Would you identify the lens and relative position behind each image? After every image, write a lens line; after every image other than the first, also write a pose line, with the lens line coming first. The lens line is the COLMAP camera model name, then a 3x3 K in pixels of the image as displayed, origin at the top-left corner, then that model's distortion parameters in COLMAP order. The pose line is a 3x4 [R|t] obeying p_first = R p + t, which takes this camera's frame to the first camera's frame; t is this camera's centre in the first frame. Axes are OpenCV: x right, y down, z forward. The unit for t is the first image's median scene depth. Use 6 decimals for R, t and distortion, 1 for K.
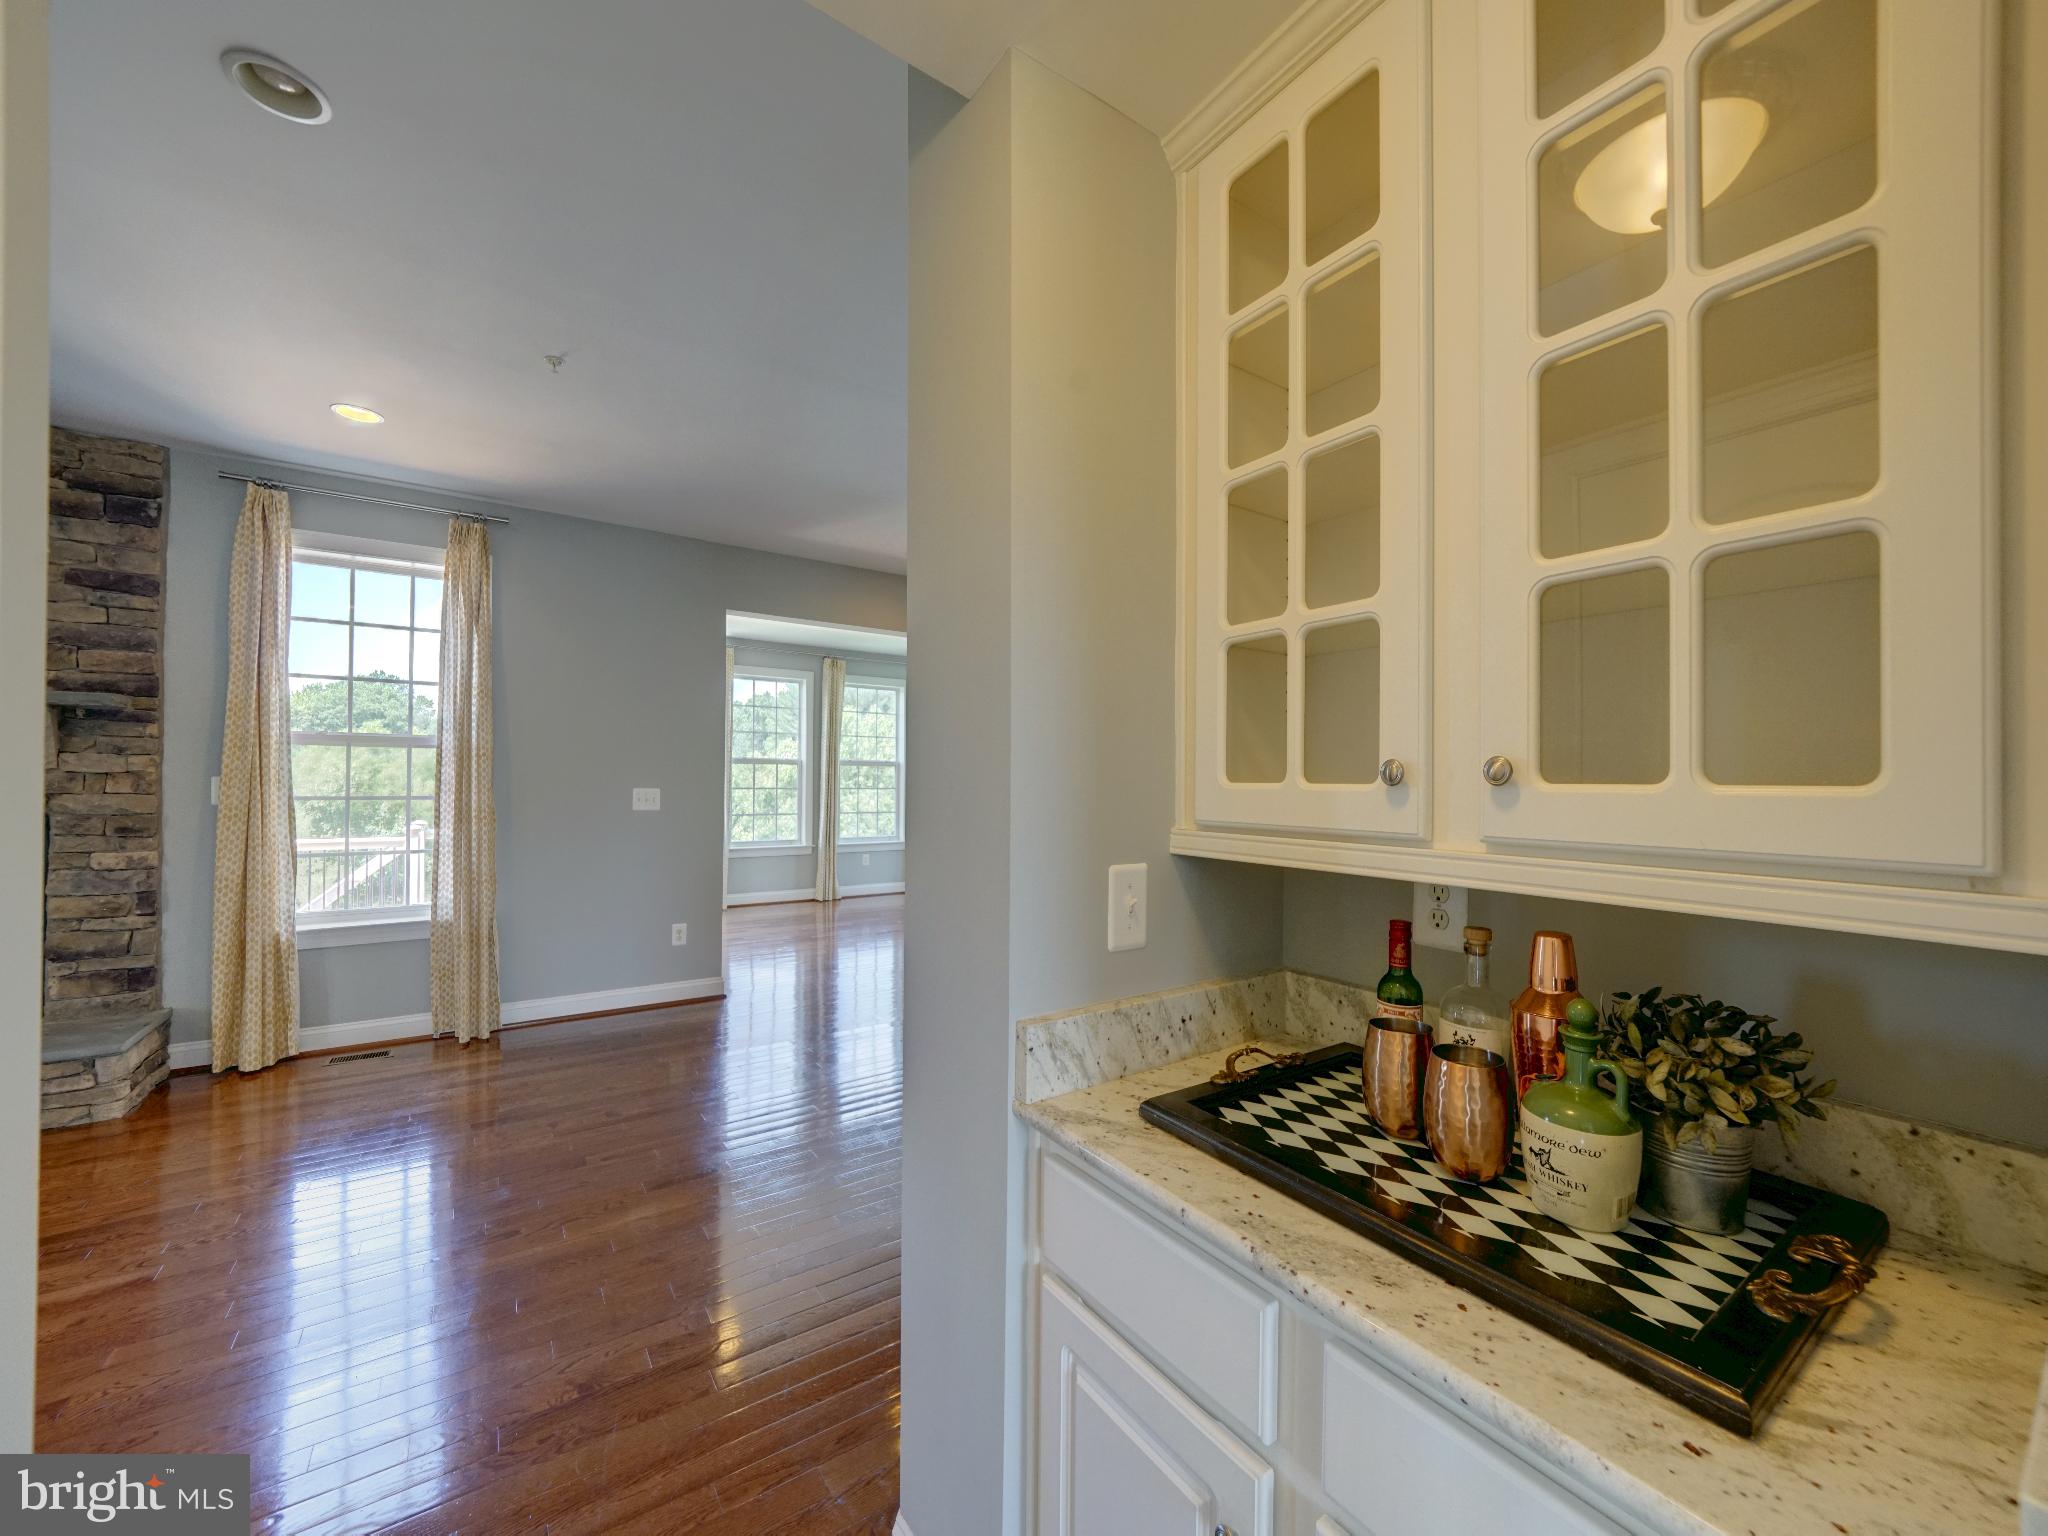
lens RADIAL K [[813.6, 0, 1021.9], [0, 813.6, 777.9], [0, 0, 1]] dist [-0.012309, 0.000099]
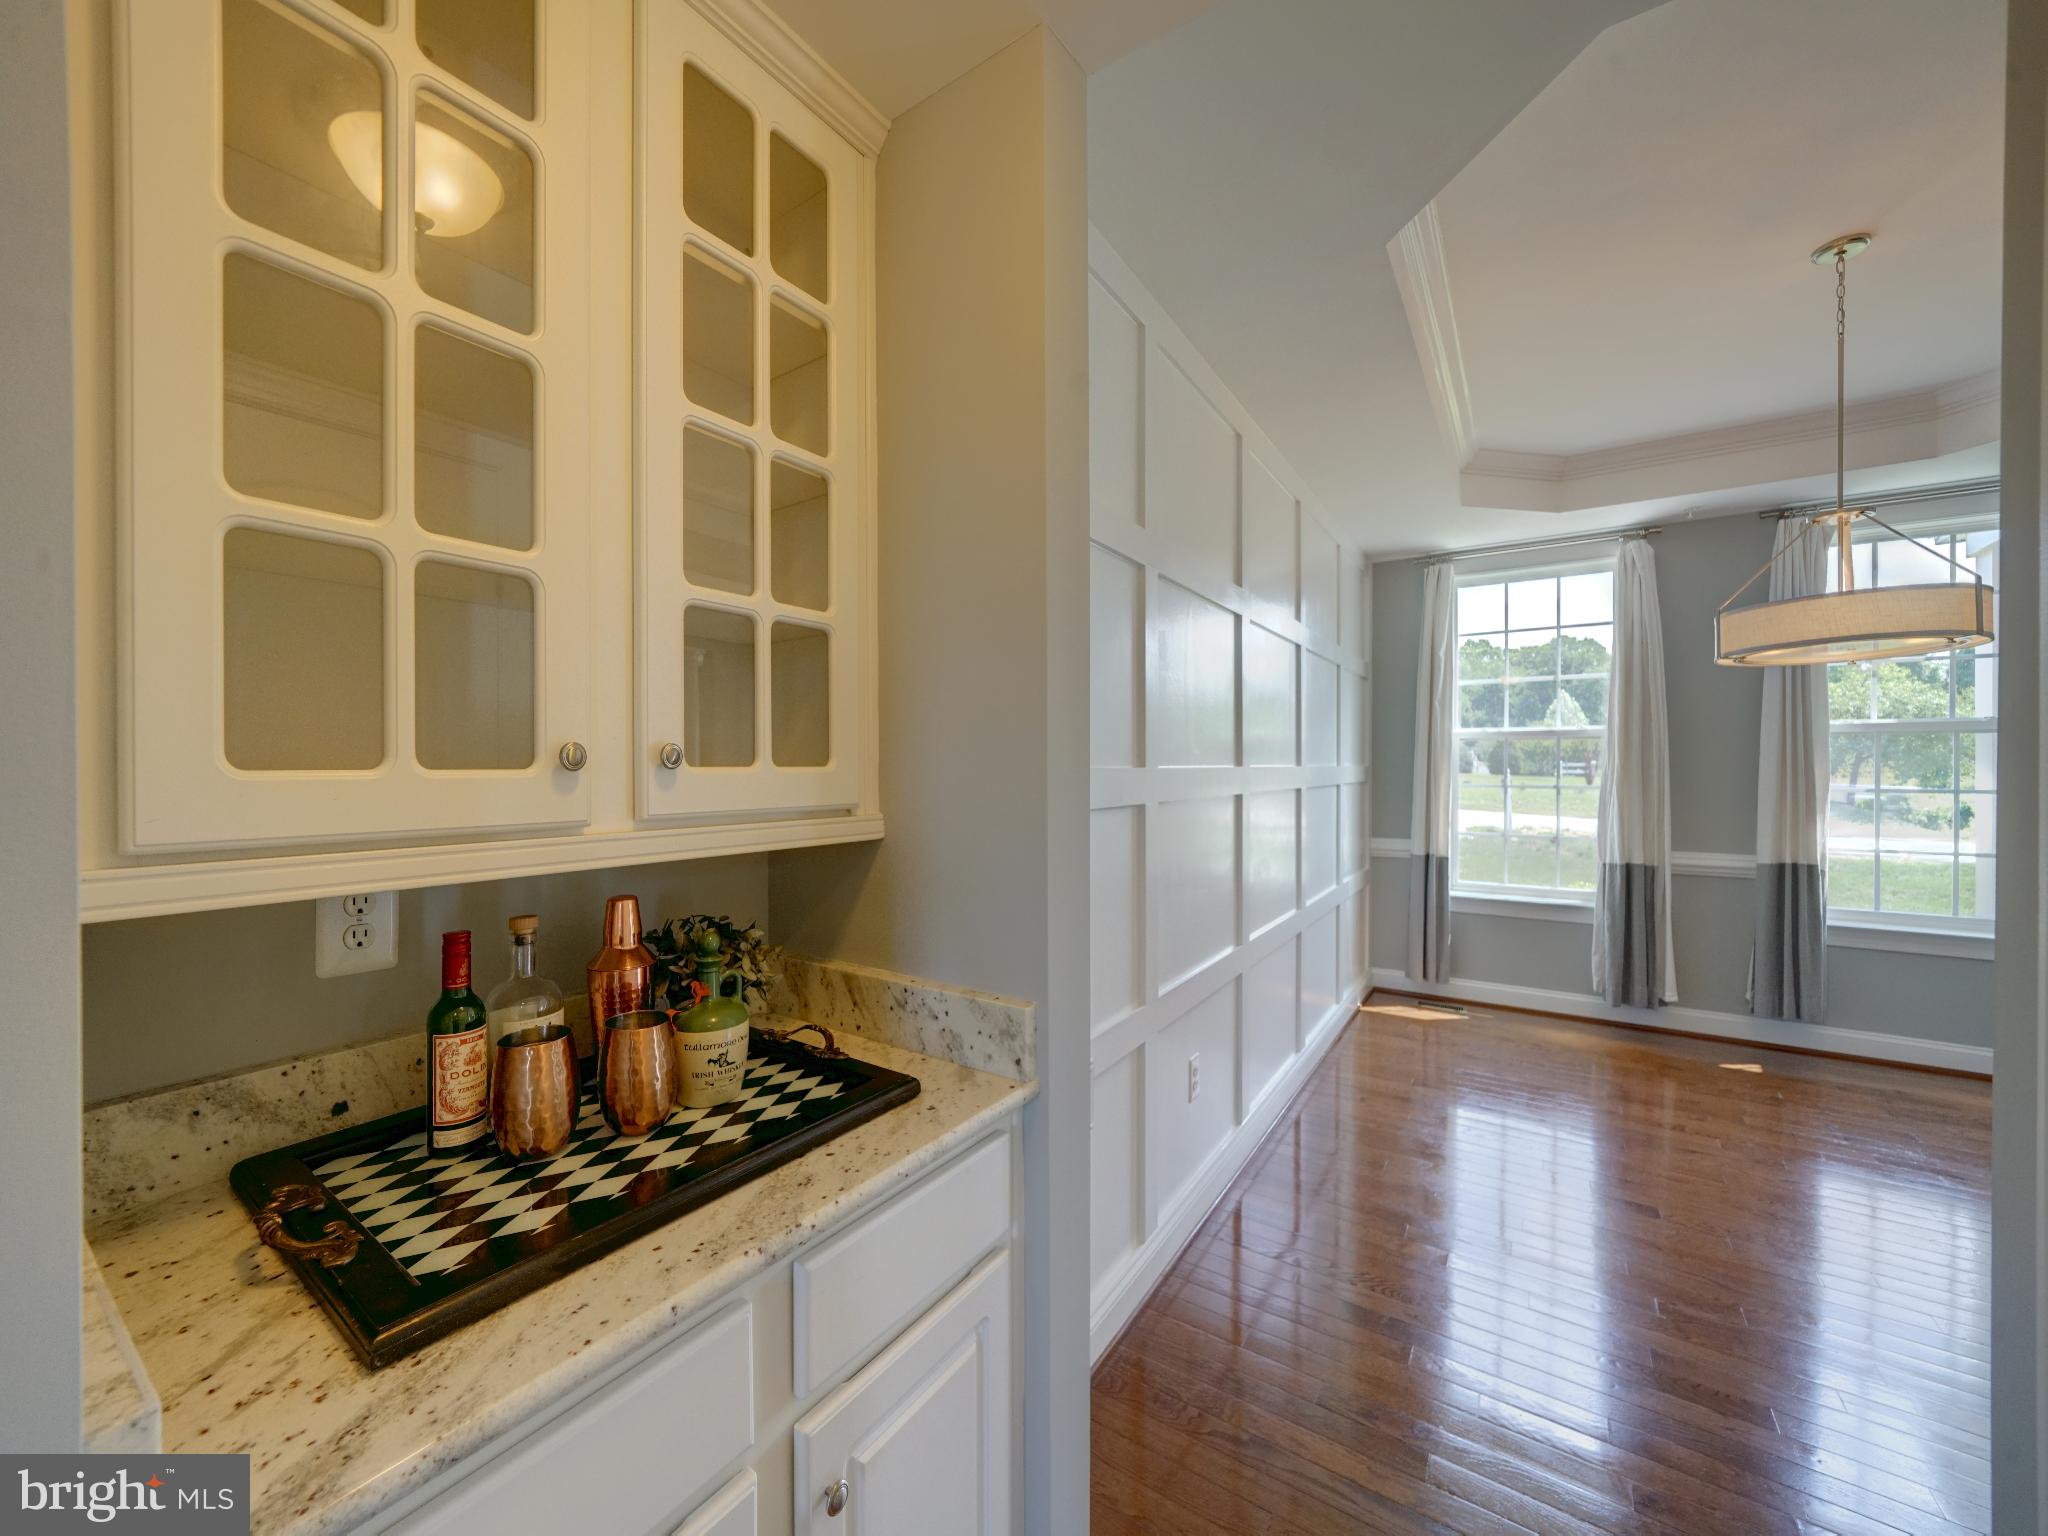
lens RADIAL K [[758.6, 0, 1024.8], [0, 758.6, 772.8], [0, 0, 1]] dist [-0.013528, 0.000047]
pose [[-0.379481, -0.012354, 0.925117, -0.566029], [-0.000445, 0.999913, 0.013170, 0.000738], [-0.925199, 0.004586, -0.379454, 0.898656]]
